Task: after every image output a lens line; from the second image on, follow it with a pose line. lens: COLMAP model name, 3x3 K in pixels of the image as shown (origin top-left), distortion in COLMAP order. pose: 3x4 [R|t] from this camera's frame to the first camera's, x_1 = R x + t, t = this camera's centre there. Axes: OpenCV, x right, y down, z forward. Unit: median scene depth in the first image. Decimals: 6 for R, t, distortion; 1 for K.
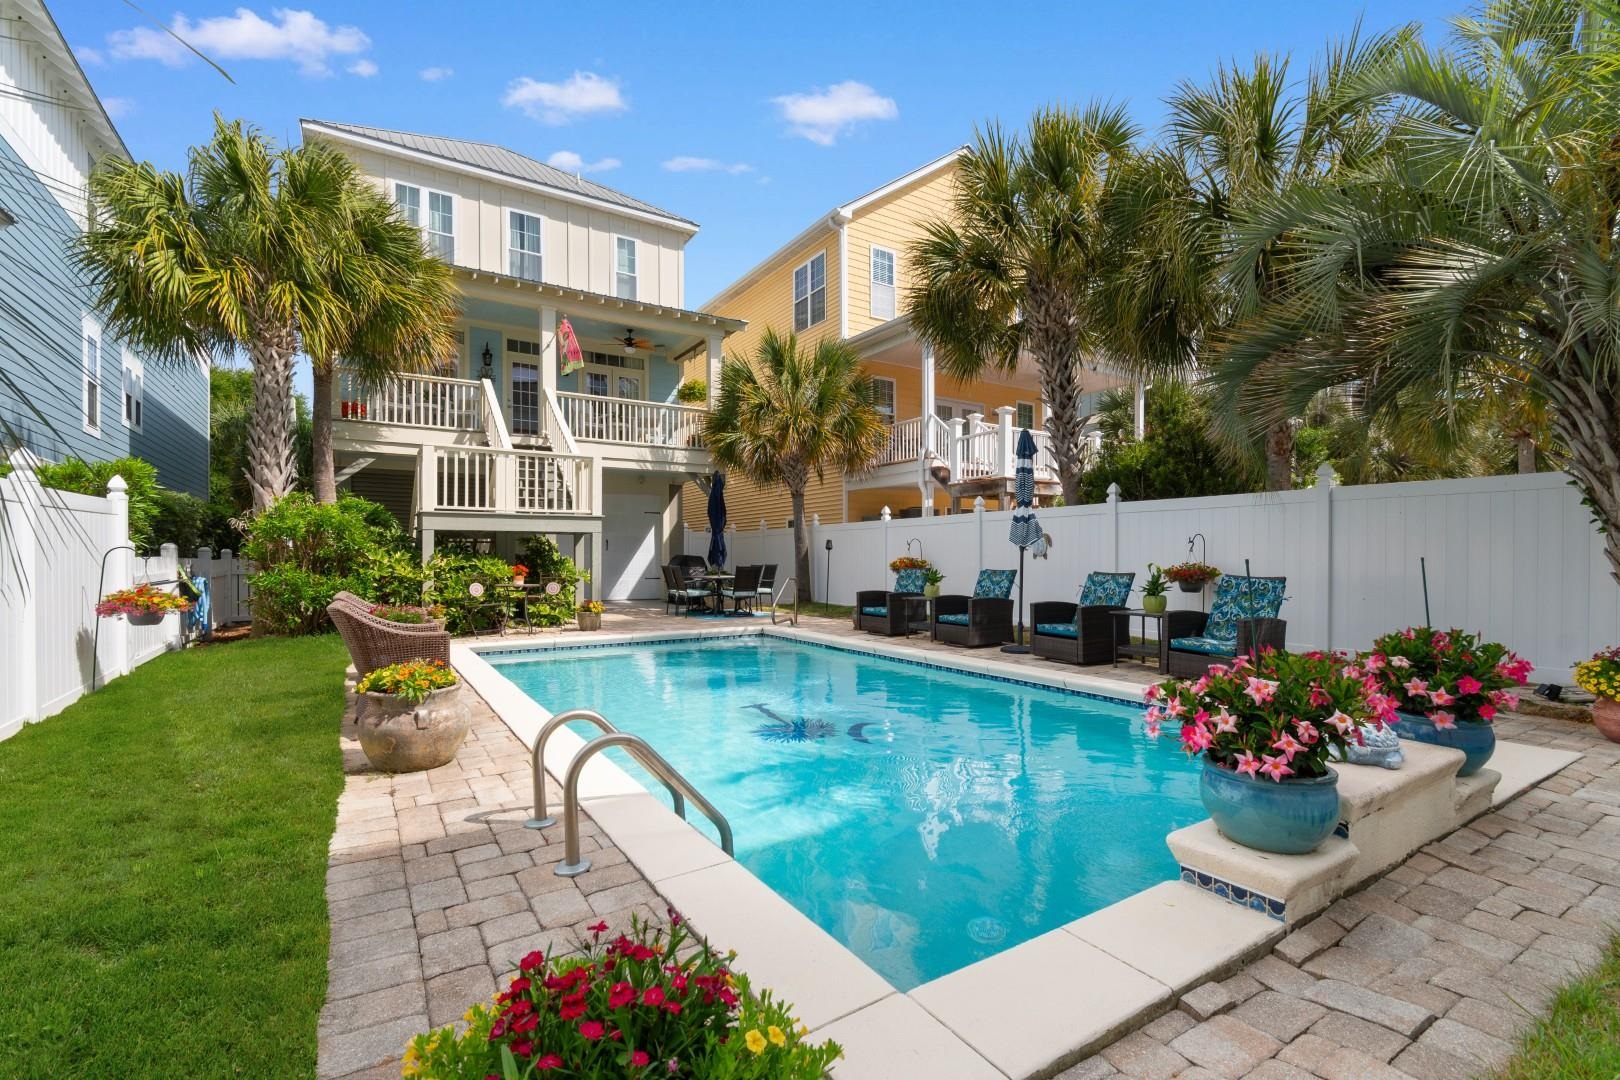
lens RADIAL K [[721.5, 0, 795.6], [0, 721.5, 546.9], [0, 0, 1]] dist [0.003793, -0.000186]
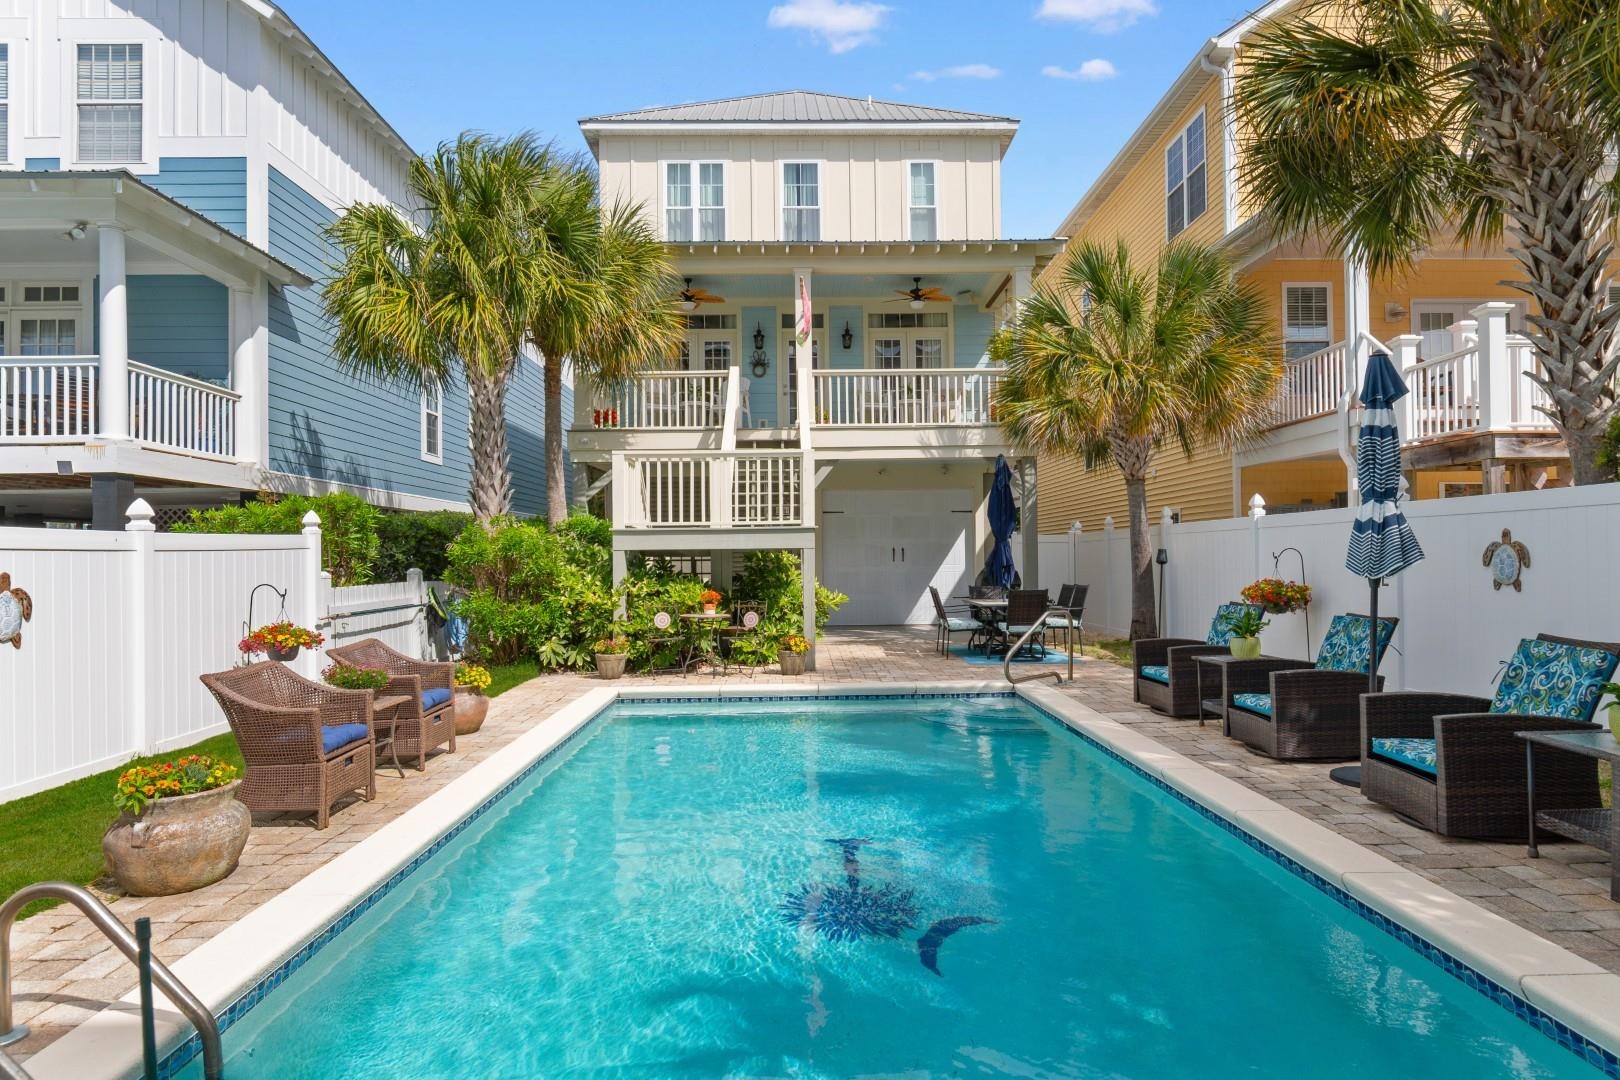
lens RADIAL K [[876.6, 0, 811.9], [0, 876.6, 538.1], [0, 0, 1]] dist [0.004847, -0.002745]
pose [[0.858286, -0.019938, -0.512785, 0.187792], [0.018967, 0.999795, -0.007127, -0.020935], [0.512822, -0.003609, 0.858488, 0.161379]]
